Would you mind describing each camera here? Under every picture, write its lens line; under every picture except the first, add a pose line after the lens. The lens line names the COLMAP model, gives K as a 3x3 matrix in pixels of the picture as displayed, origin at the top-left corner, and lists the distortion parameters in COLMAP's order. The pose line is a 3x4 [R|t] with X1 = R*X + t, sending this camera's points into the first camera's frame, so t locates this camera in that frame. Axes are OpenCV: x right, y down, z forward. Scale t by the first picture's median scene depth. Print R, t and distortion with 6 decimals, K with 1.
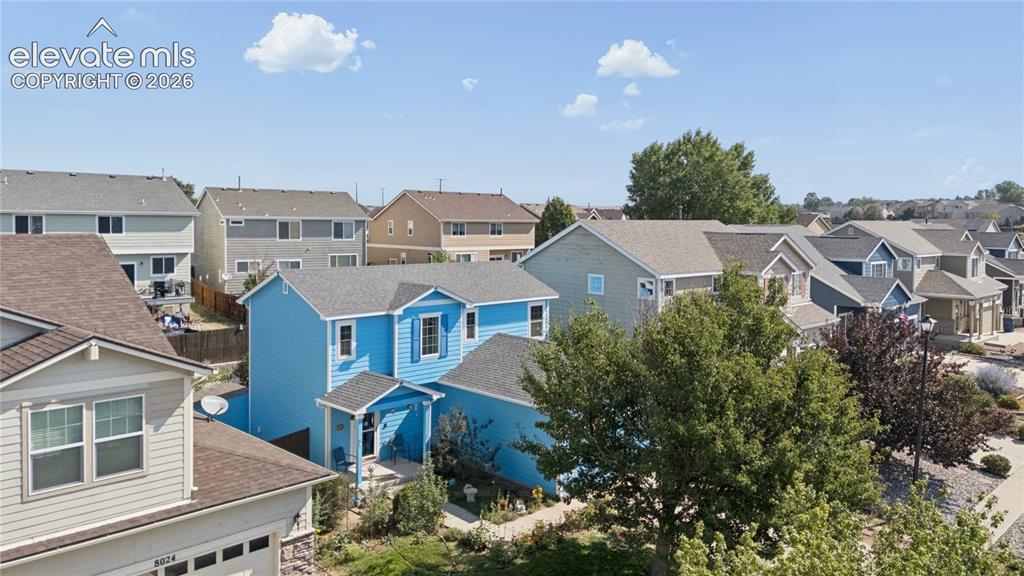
lens RADIAL K [[805.1, 0, 515.3], [0, 805.1, 253.3], [0, 0, 1]] dist [0.130644, -0.275087]
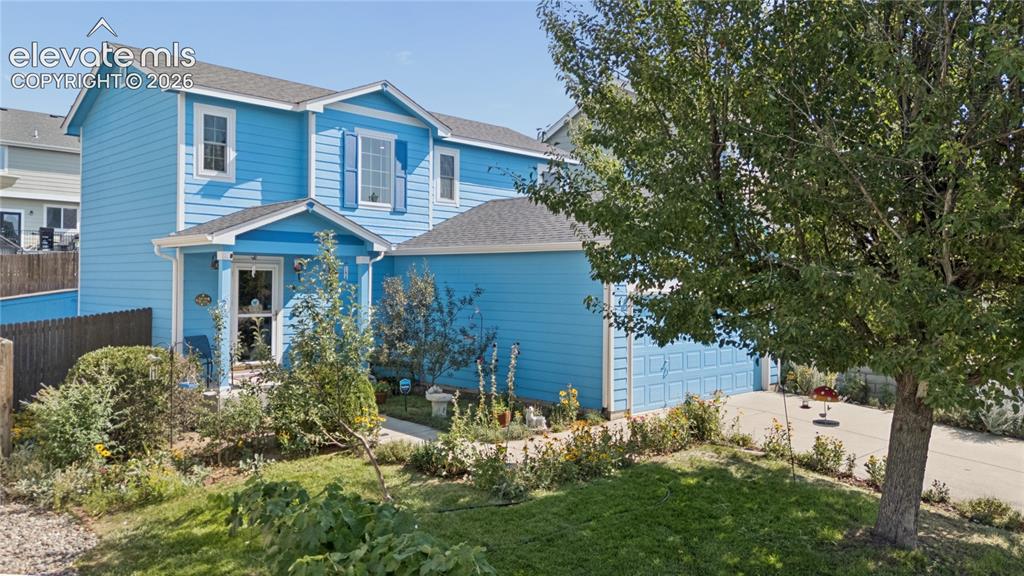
lens RADIAL K [[769.1, 0, 512.0], [0, 769.1, 288.0], [0, 0, 1]] dist [0.094864, -0.104391]
pose [[0.999979, -0.002715, 0.005953, -0.010689], [0.003059, 0.998280, -0.058540, 0.237136], [-0.005784, 0.058557, 0.998267, 0.475520]]
